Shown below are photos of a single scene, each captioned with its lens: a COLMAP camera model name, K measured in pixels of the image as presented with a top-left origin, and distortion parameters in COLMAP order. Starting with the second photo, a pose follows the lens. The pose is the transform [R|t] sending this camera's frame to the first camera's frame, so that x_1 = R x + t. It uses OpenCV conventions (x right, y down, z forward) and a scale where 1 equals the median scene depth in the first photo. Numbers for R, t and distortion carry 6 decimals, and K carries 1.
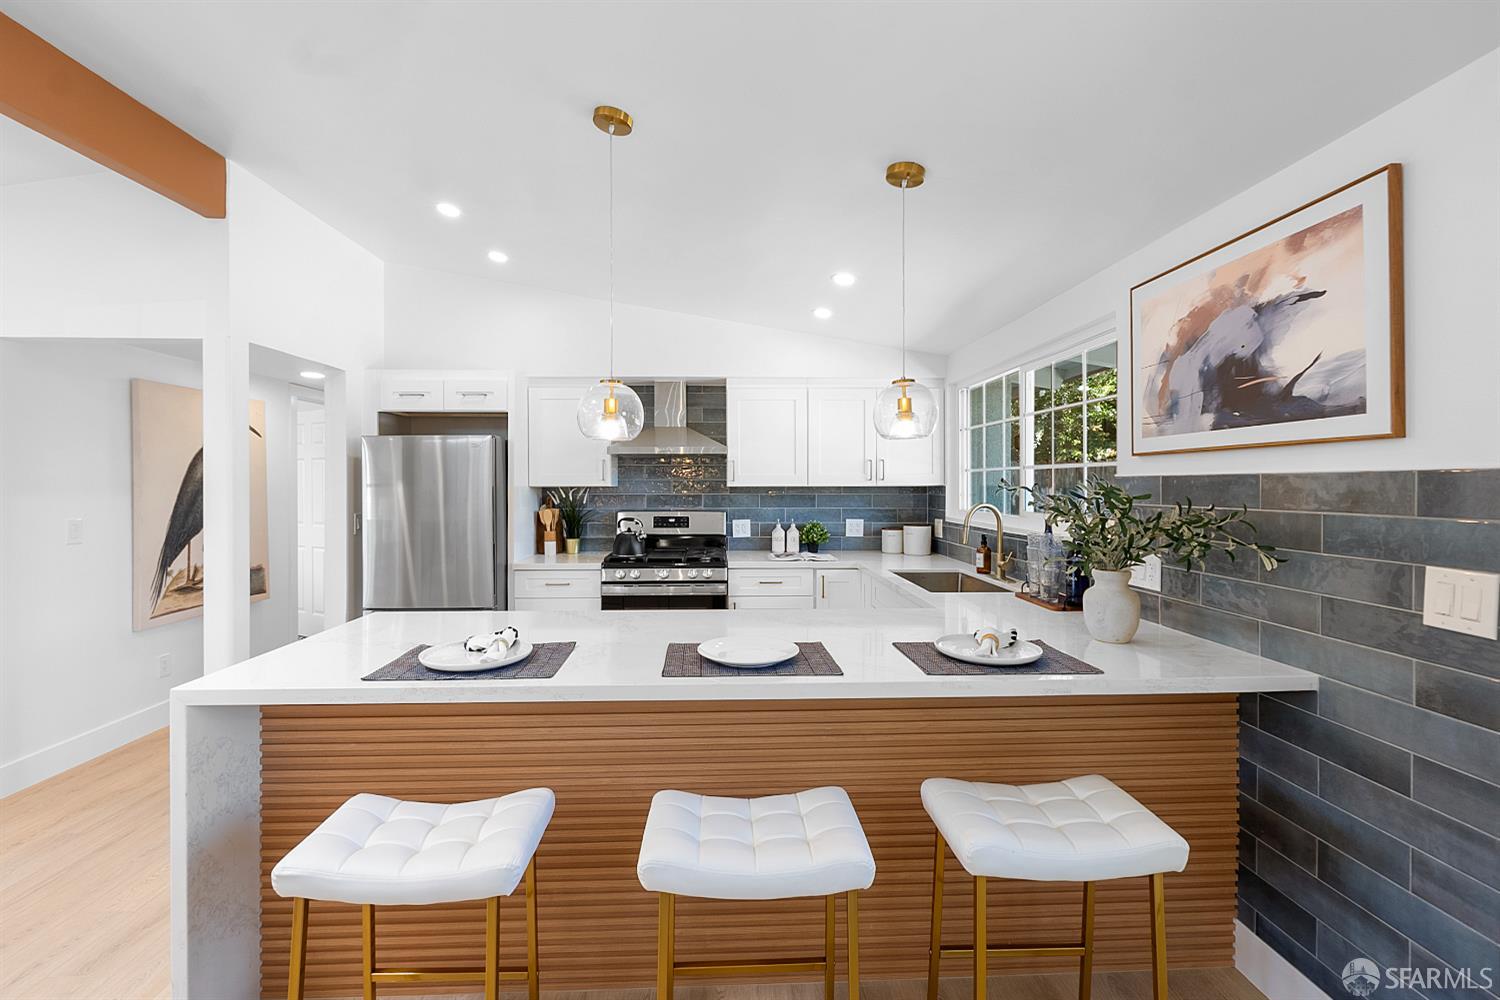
lens RADIAL K [[656.4, 0, 749.9], [0, 656.4, 485.2], [0, 0, 1]] dist [0.000229, -0.000034]
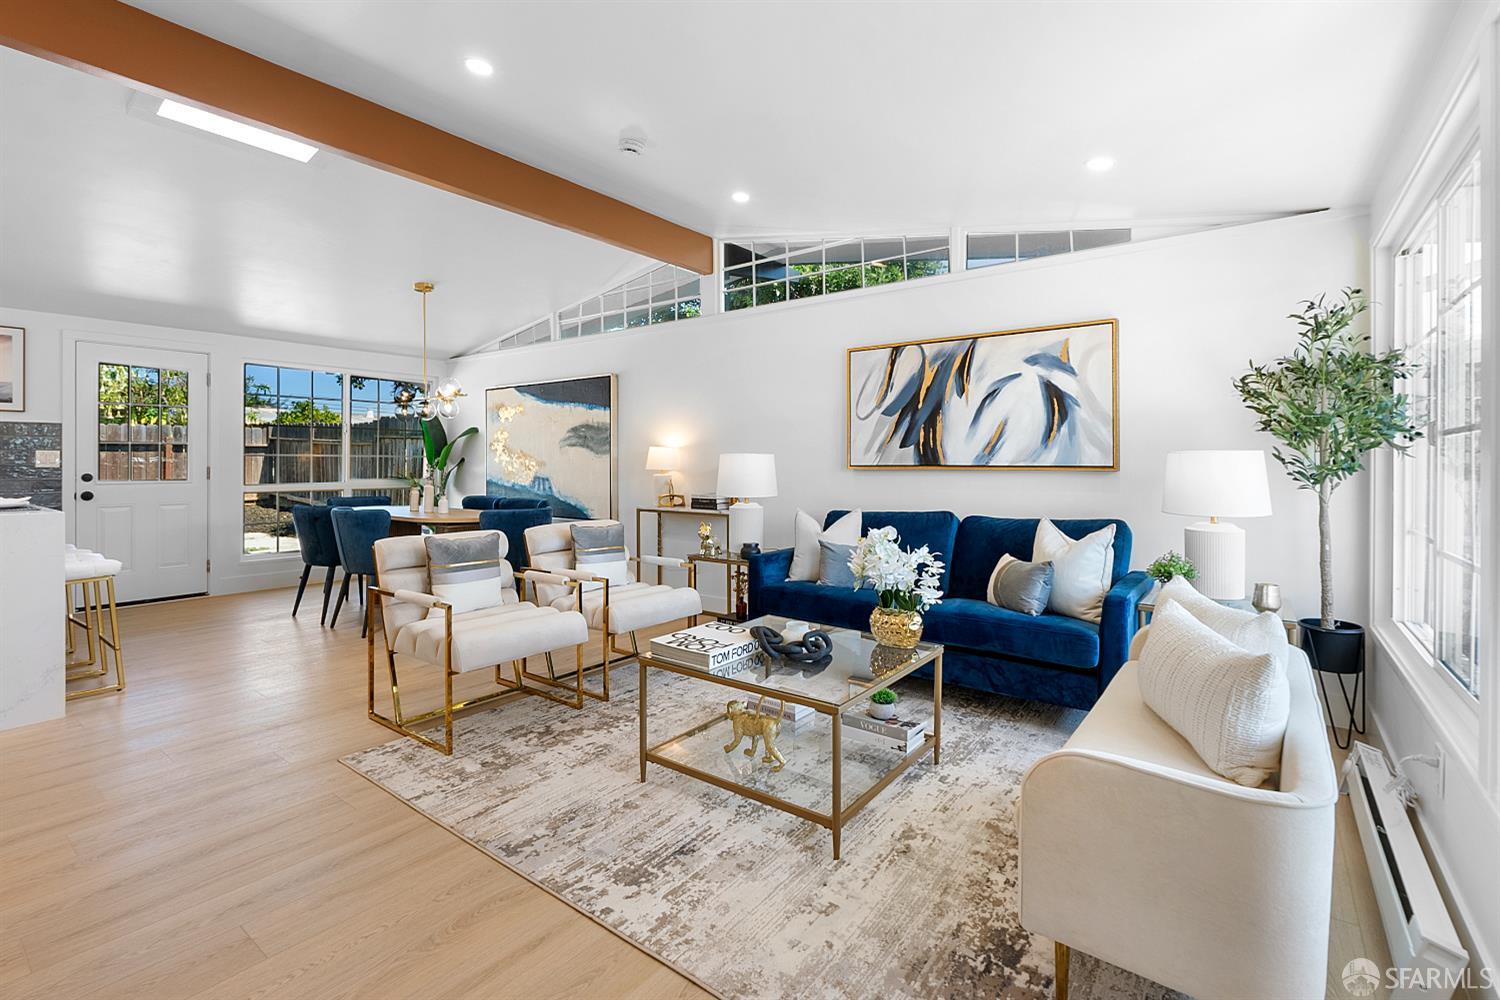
lens RADIAL K [[682.5, 0, 744.0], [0, 682.5, 458.9], [0, 0, 1]] dist [-0.000311, 0.000197]
pose [[-0.770974, -0.000388, 0.636866, -2.652454], [0.000784, 0.999998, 0.001558, 0.106840], [-0.636866, 0.001701, -0.770973, 0.899068]]
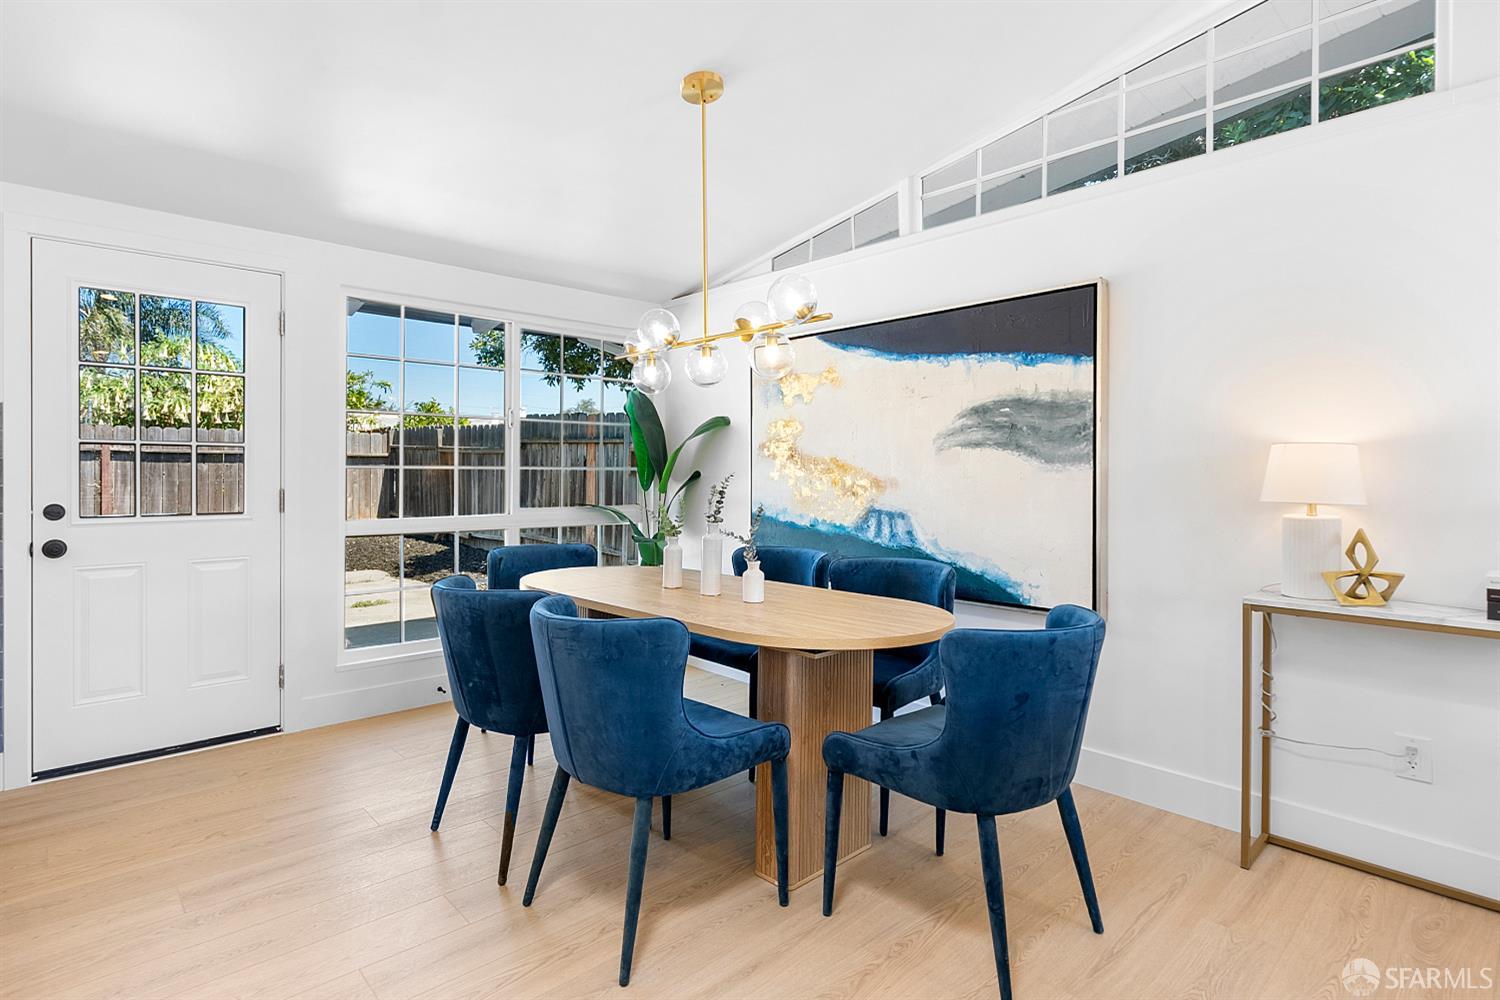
lens RADIAL K [[745.0, 0, 749.2], [0, 745.0, 469.5], [0, 0, 1]] dist [-0.002198, -0.000774]
pose [[-0.659916, 0.000707, 0.751339, -1.123864], [0.001335, 0.999999, 0.000233, 0.101157], [-0.751338, 0.001157, -0.659917, 0.461437]]
